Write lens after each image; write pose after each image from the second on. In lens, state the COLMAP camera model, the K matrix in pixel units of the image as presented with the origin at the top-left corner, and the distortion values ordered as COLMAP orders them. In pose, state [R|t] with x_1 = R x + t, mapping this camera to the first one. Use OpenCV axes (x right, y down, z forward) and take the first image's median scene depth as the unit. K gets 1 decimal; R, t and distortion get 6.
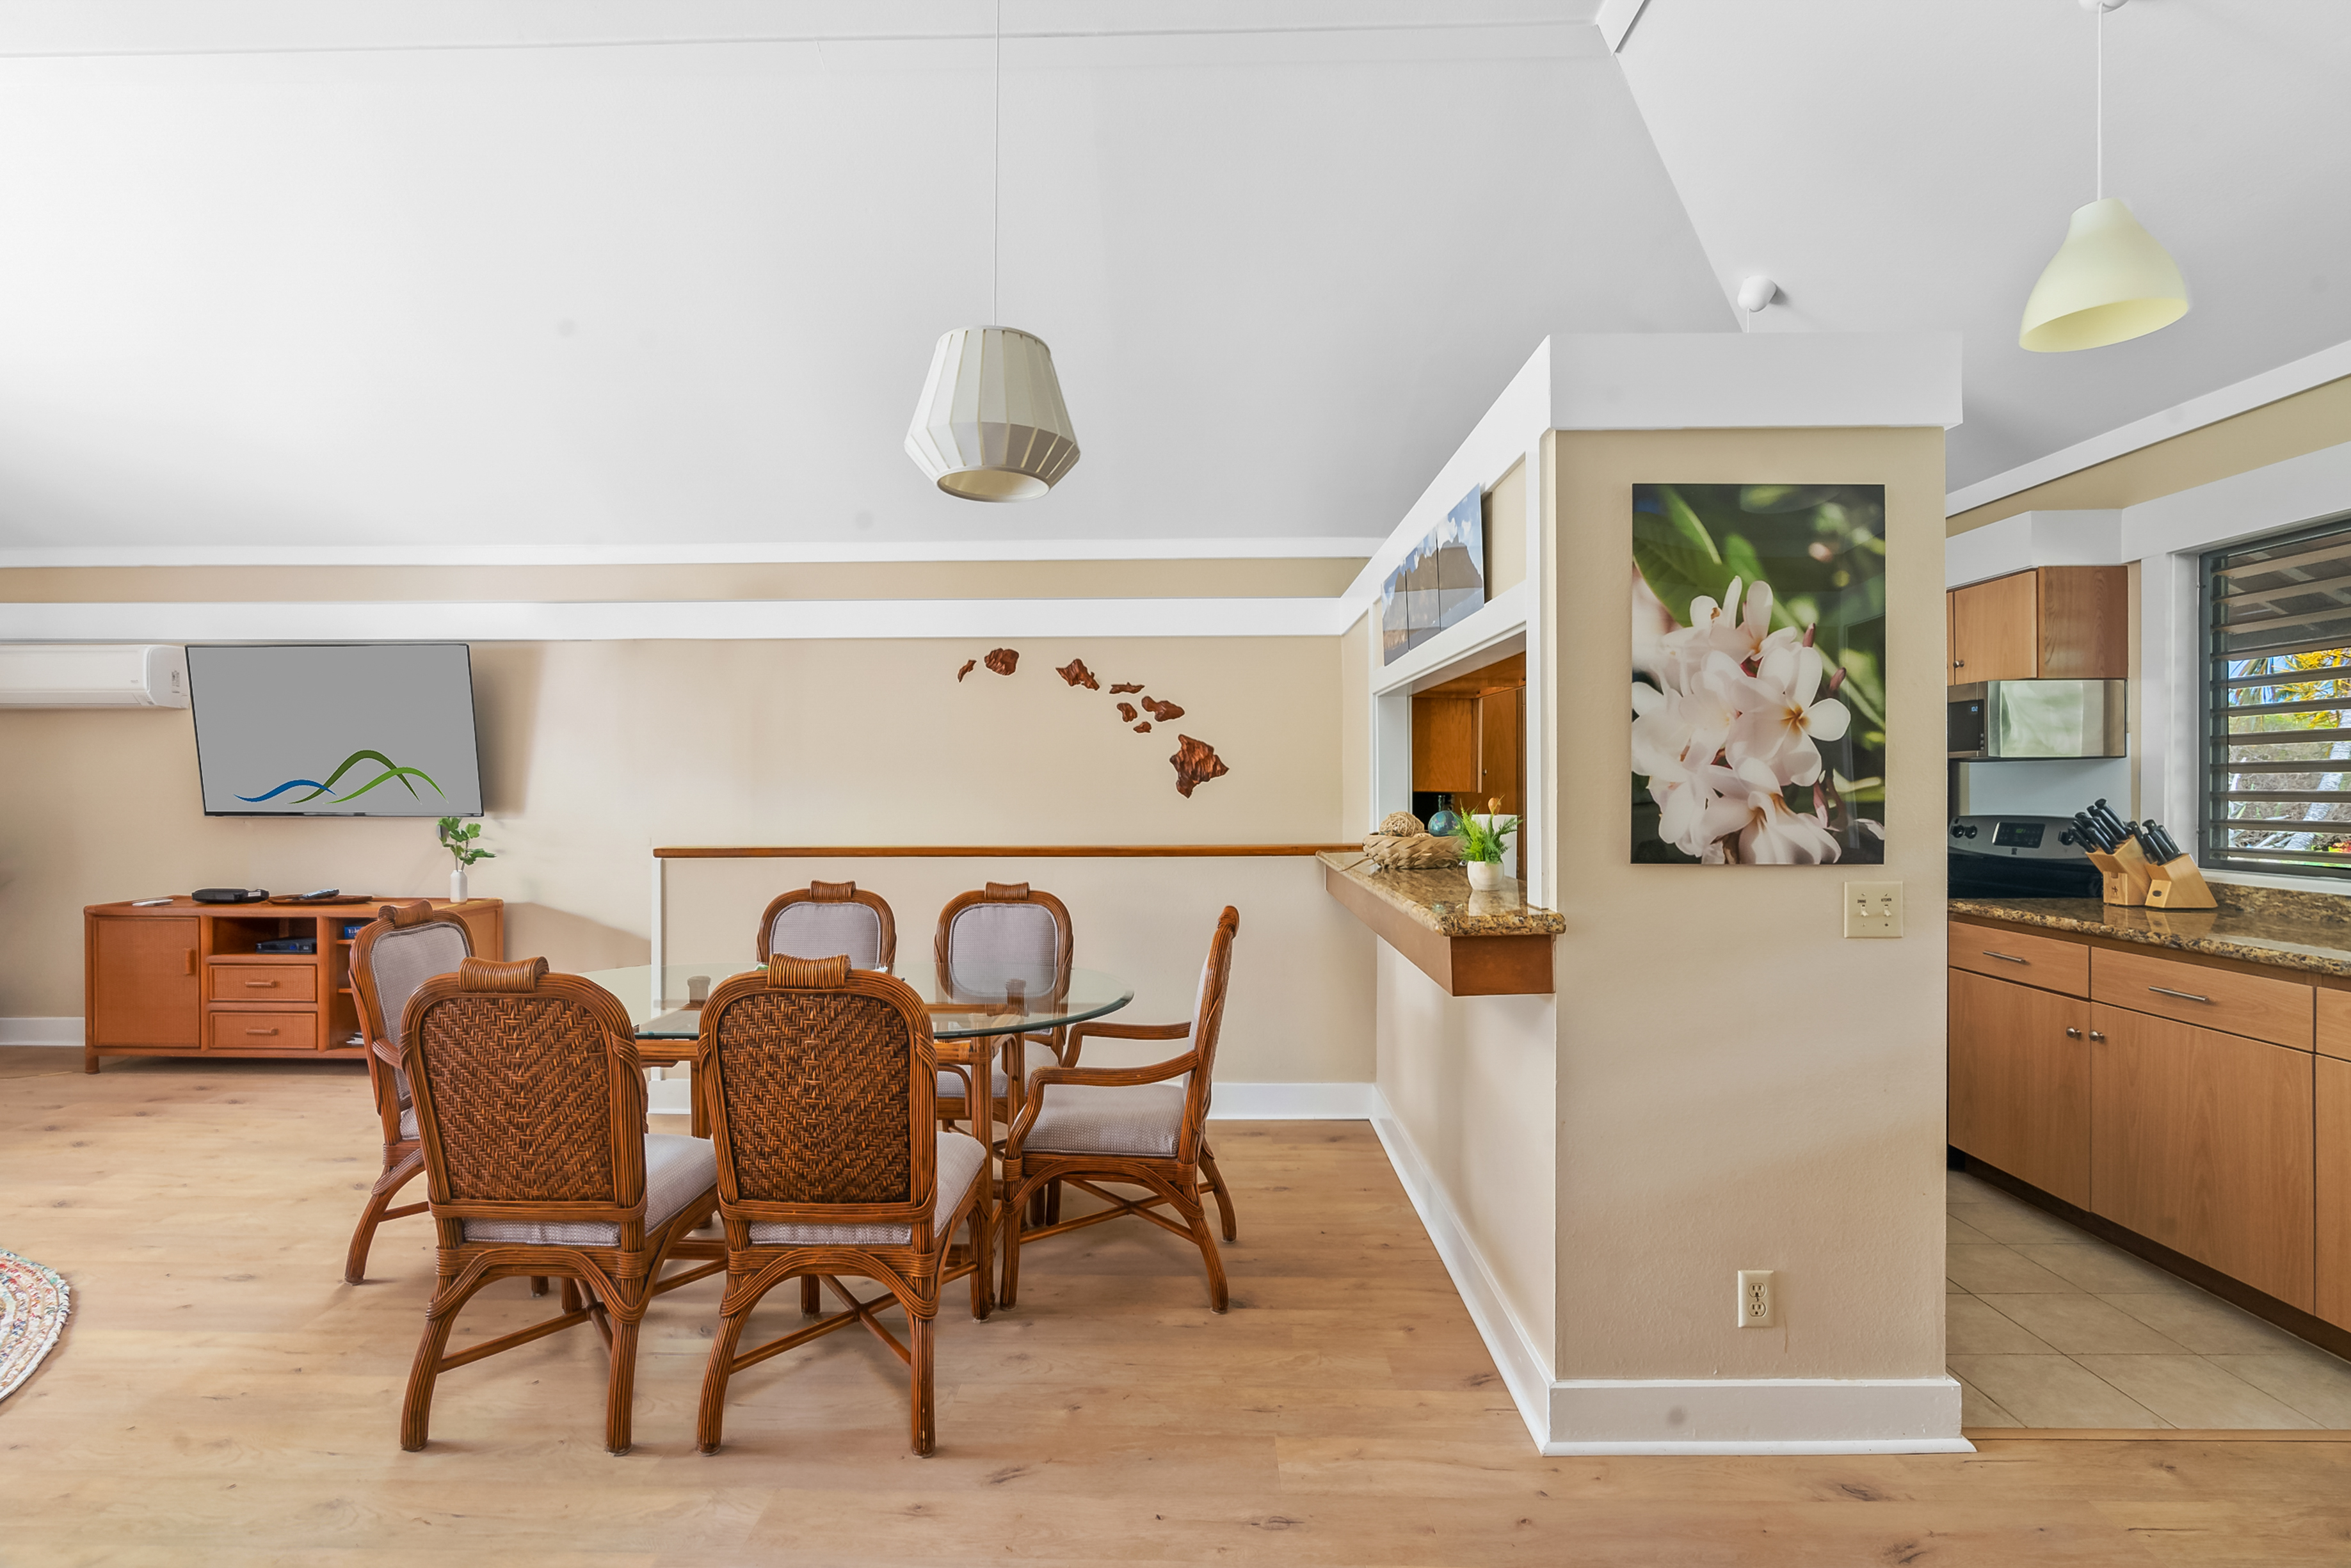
lens RADIAL K [[1081.7, 0, 1167.9], [0, 1081.7, 790.8], [0, 0, 1]] dist [-0.012680, 0.004783]
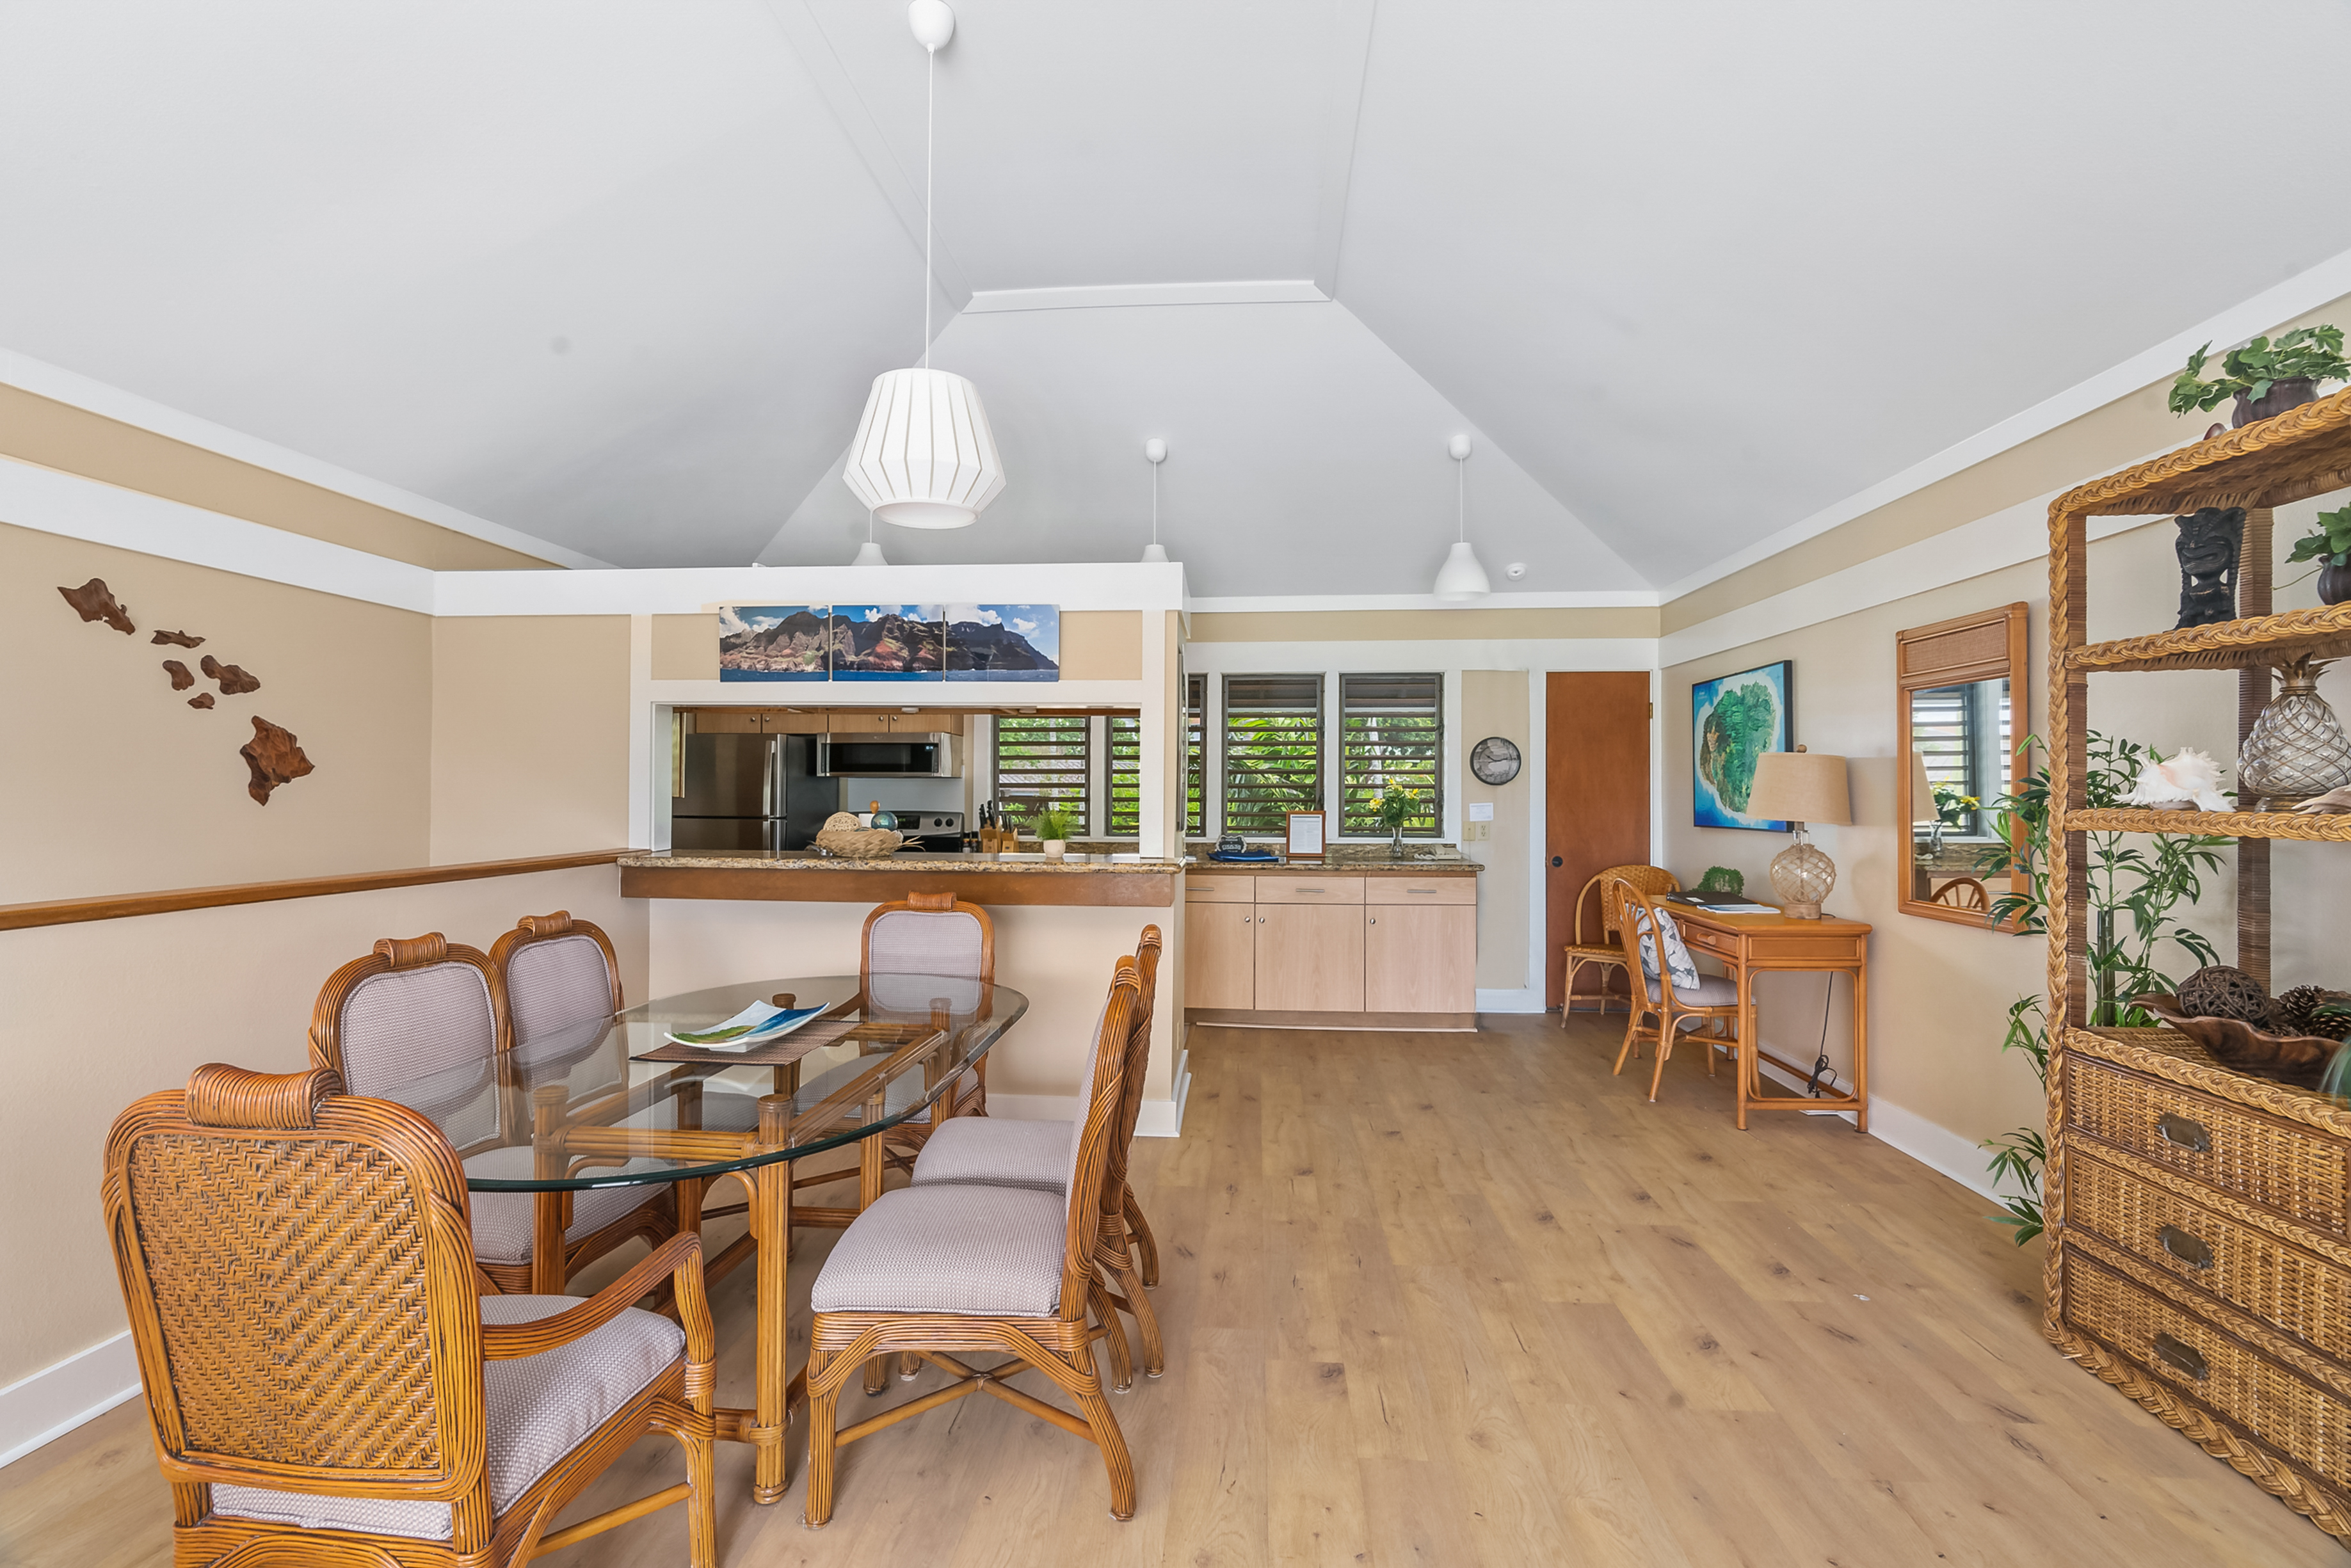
lens RADIAL K [[1081.7, 0, 1162.3], [0, 1081.7, 780.7], [0, 0, 1]] dist [-0.012680, 0.004783]
pose [[0.059314, 0.013121, 0.998153, -0.968720], [0.000737, 0.999913, -0.013188, -0.000428], [-0.998239, 0.001518, 0.059299, 0.550065]]
